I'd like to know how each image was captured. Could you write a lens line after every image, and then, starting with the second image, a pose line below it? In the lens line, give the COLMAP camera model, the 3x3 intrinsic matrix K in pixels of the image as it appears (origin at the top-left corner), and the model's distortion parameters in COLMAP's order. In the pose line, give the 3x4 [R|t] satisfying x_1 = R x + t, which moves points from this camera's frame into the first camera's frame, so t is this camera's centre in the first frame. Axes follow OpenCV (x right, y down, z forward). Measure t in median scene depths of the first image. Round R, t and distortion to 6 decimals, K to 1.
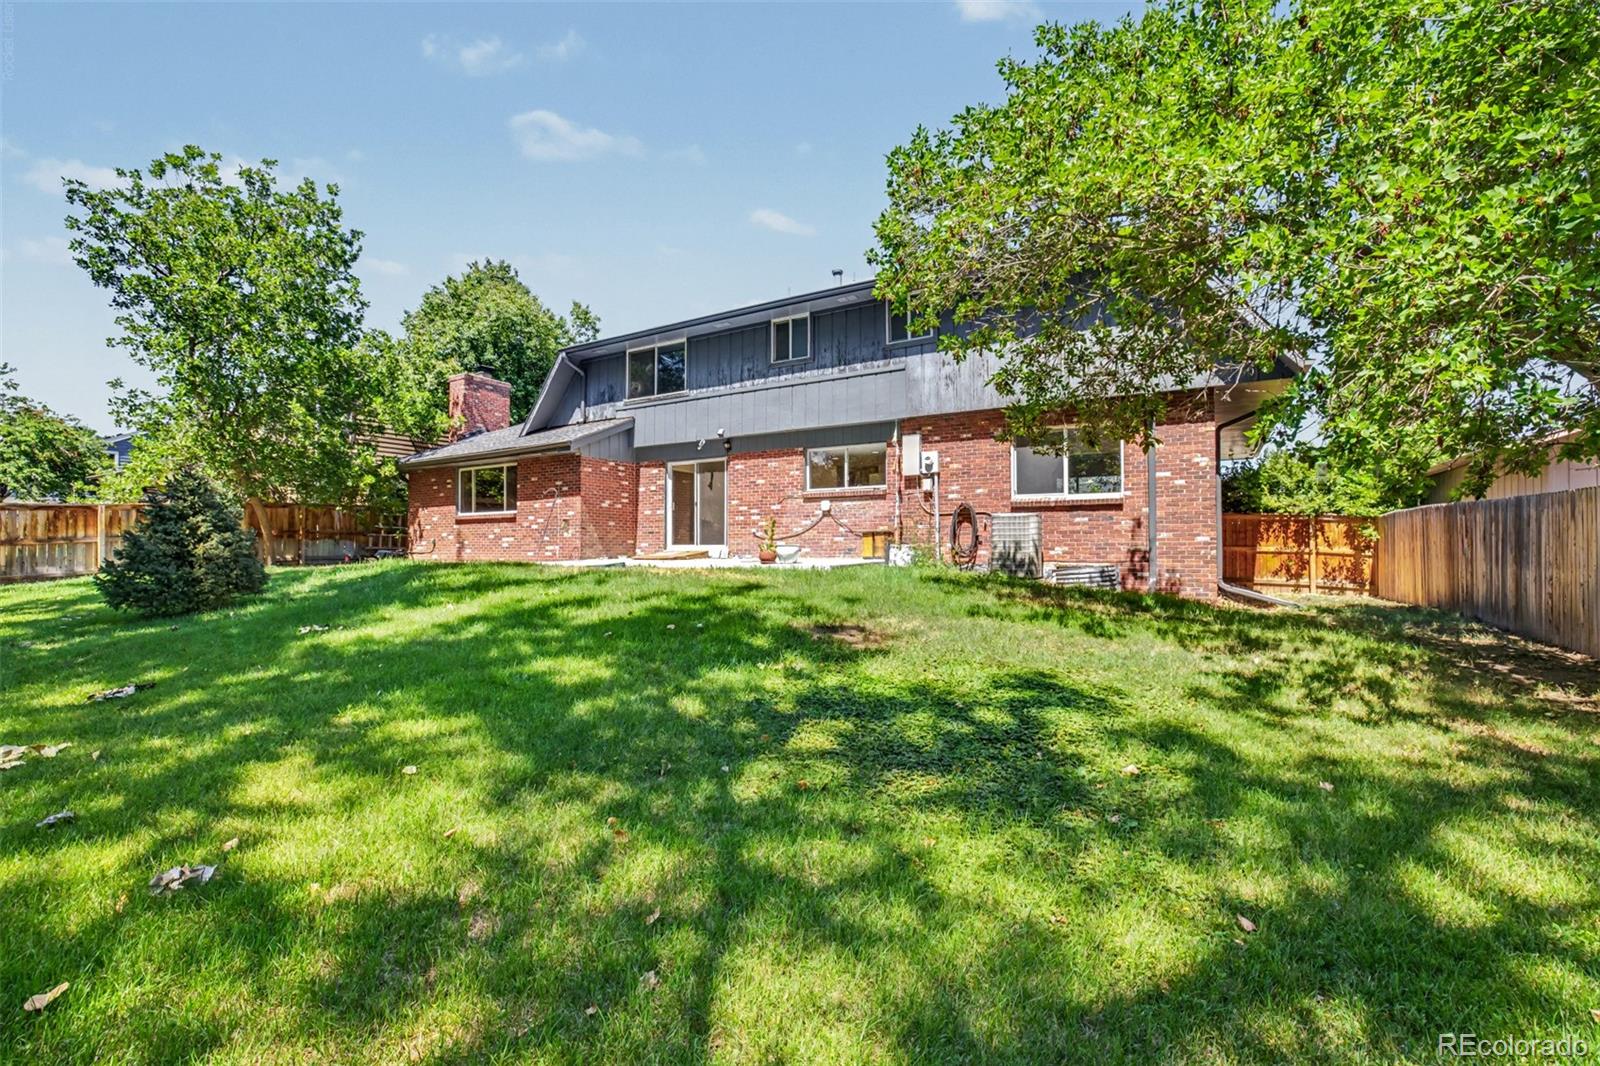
lens RADIAL K [[703.1, 0, 800.3], [0, 703.1, 533.7], [0, 0, 1]] dist [-0.002085, -0.000015]
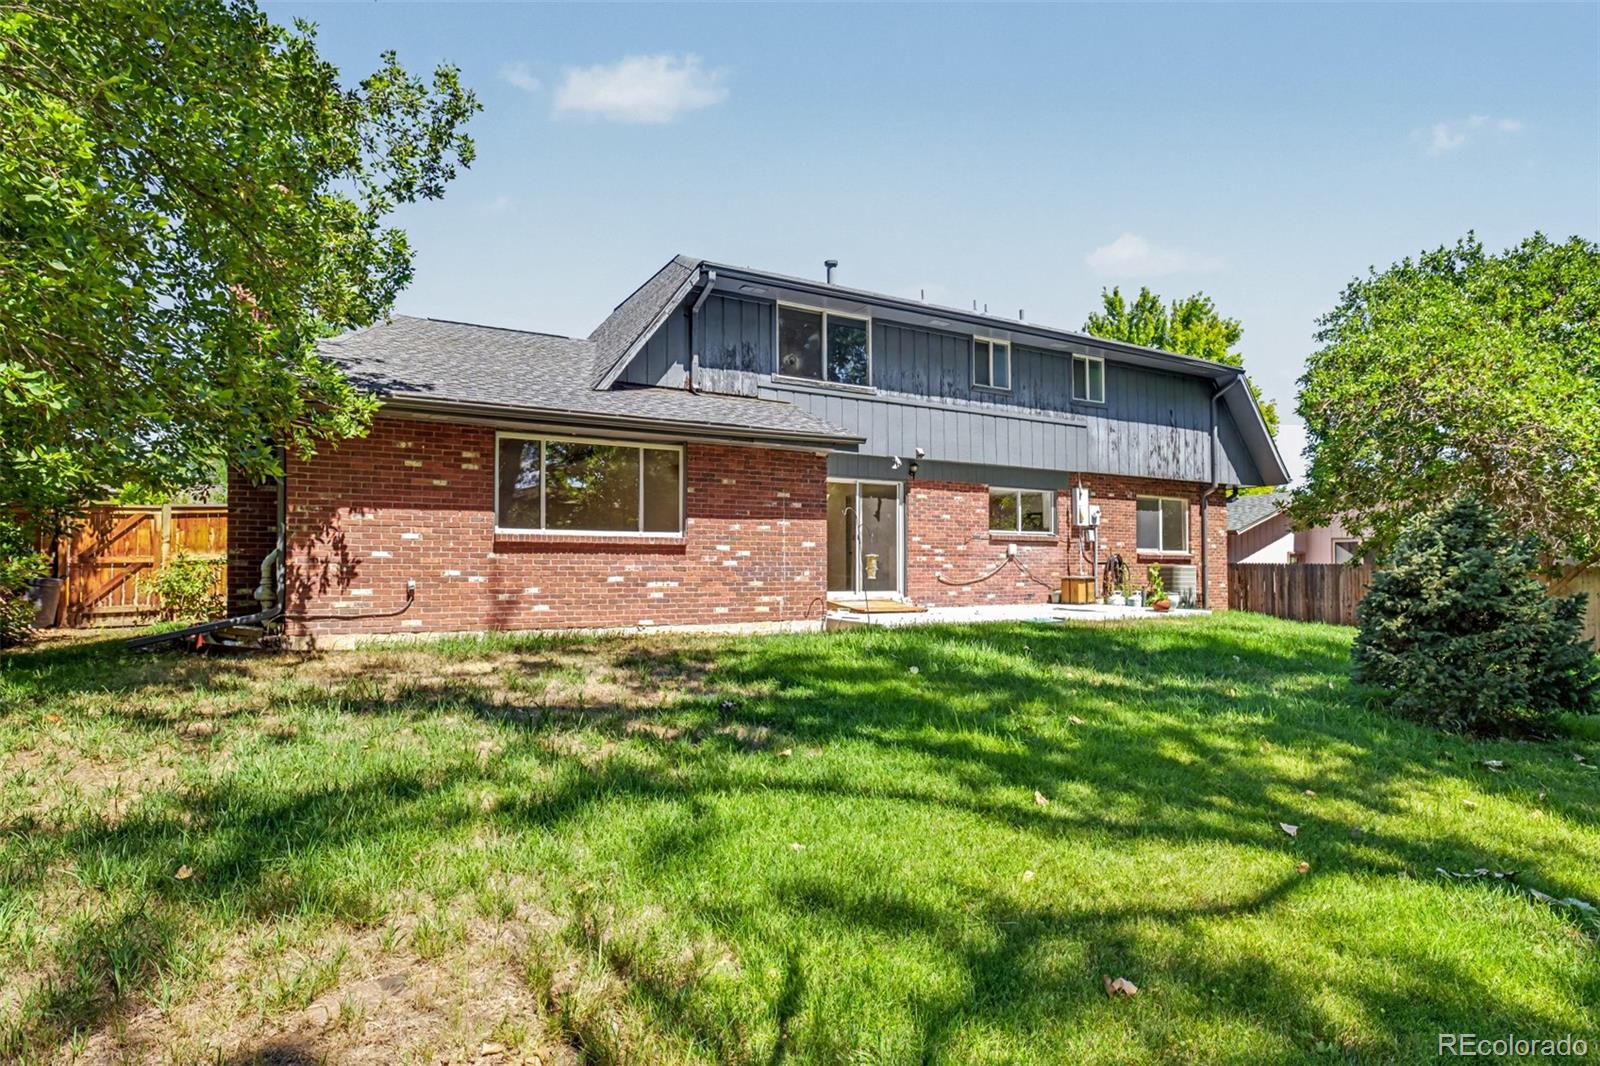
lens RADIAL K [[894.1, 0, 800.0], [0, 894.1, 545.7], [0, 0, 1]] dist [0.001359, -0.000016]
pose [[0.467637, 0.035007, 0.883227, -1.087843], [-0.017257, 0.999387, -0.030474, -0.003289], [-0.883752, -0.000991, 0.467955, 0.645959]]
